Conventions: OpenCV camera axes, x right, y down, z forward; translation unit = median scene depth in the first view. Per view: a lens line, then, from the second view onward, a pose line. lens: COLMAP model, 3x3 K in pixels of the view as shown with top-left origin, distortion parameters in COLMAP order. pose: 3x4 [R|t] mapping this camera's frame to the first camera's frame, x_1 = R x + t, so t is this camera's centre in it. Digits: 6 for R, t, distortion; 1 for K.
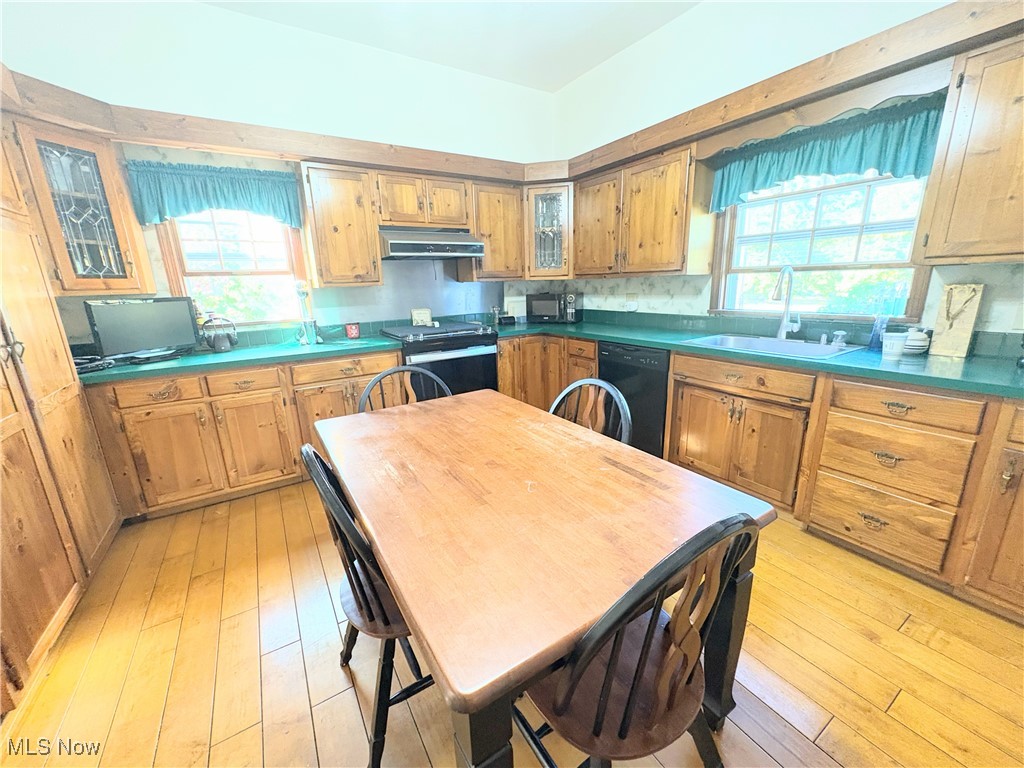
lens RADIAL K [[406.5, 0, 511.6], [0, 406.5, 382.8], [0, 0, 1]] dist [0.001800, -0.000211]
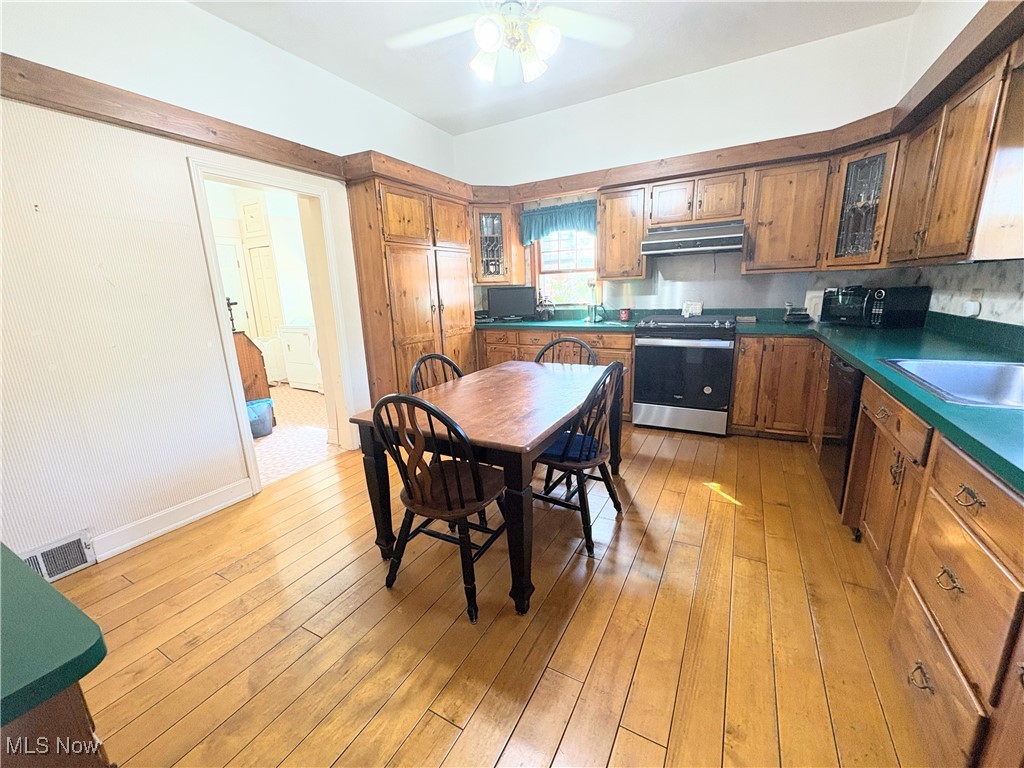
lens RADIAL K [[406.5, 0, 511.6], [0, 406.5, 381.4], [0, 0, 1]] dist [0.001800, -0.000211]
pose [[0.484095, 0.209684, -0.849520, 0.565037], [-0.193828, 0.972441, 0.129572, -0.024130], [0.853277, 0.101935, 0.511397, 0.080085]]
